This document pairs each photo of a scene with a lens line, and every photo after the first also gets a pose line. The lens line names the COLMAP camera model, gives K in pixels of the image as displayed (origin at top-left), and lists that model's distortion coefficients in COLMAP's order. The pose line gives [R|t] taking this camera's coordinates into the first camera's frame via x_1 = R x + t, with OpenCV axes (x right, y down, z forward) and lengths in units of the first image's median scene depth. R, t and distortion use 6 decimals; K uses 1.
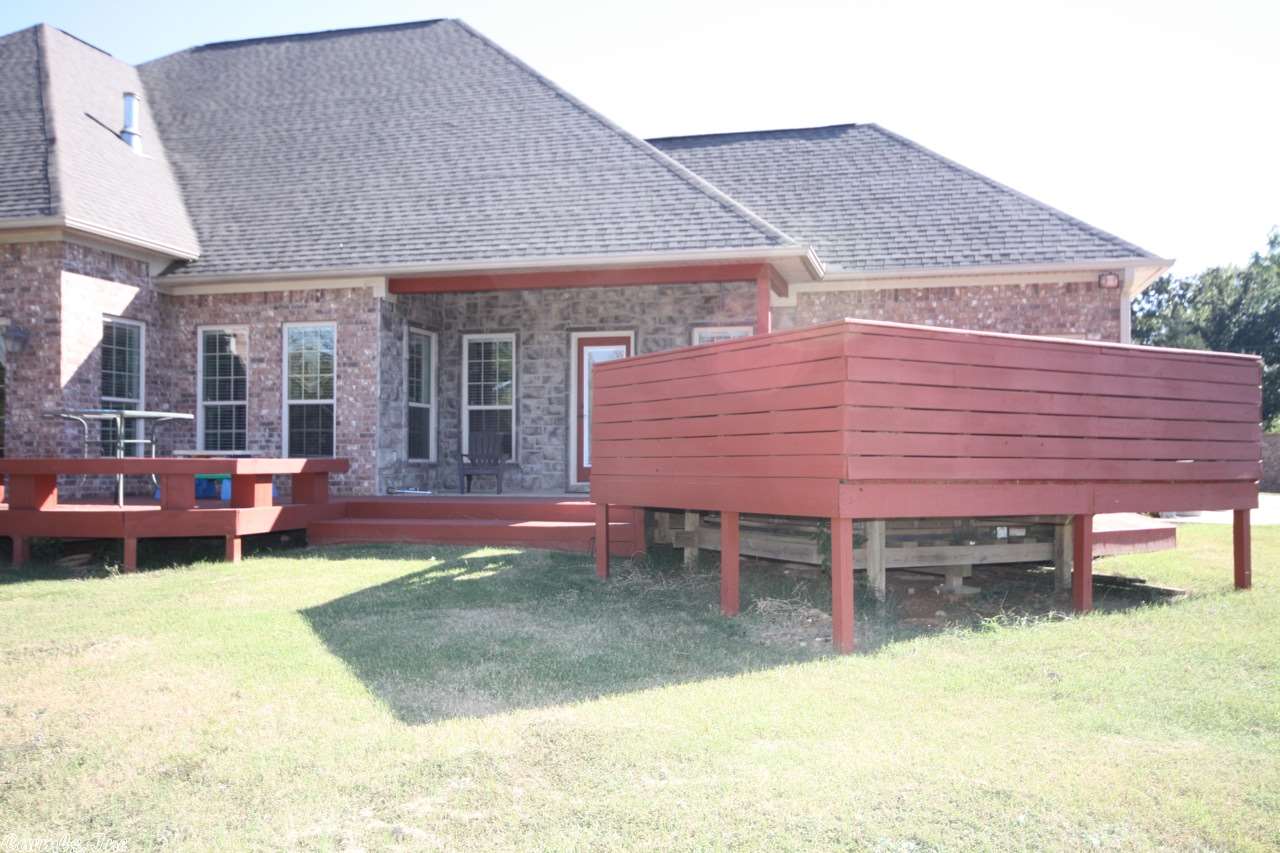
lens RADIAL K [[1129.8, 0, 638.8], [0, 1129.8, 428.3], [0, 0, 1]] dist [0.014868, 0.002459]
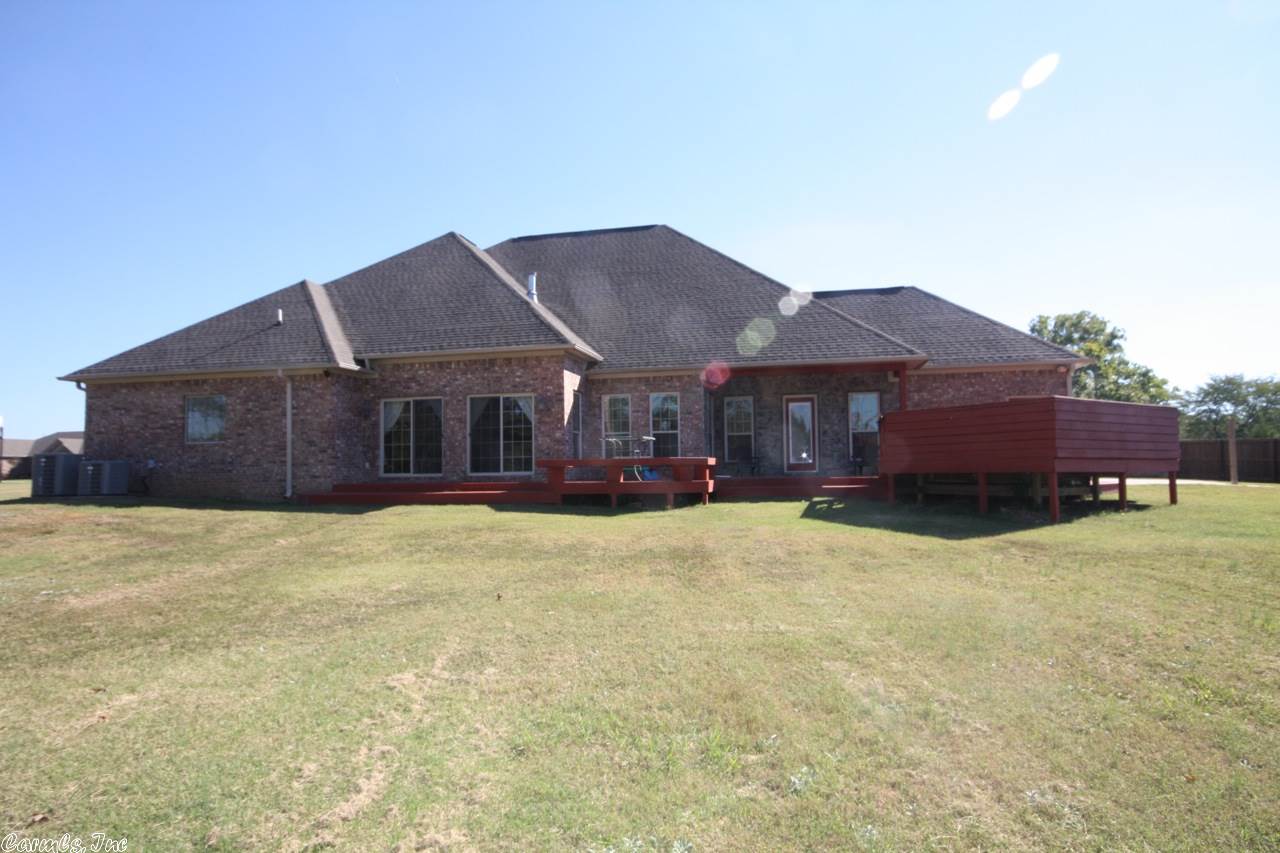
lens RADIAL K [[742.6, 0, 641.8], [0, 742.6, 425.8], [0, 0, 1]] dist [0.000213, 0.001303]
pose [[0.999080, -0.012392, 0.041056, -0.393470], [0.013623, 0.999462, -0.029840, 0.004491], [-0.040664, 0.030372, 0.998711, -0.318053]]
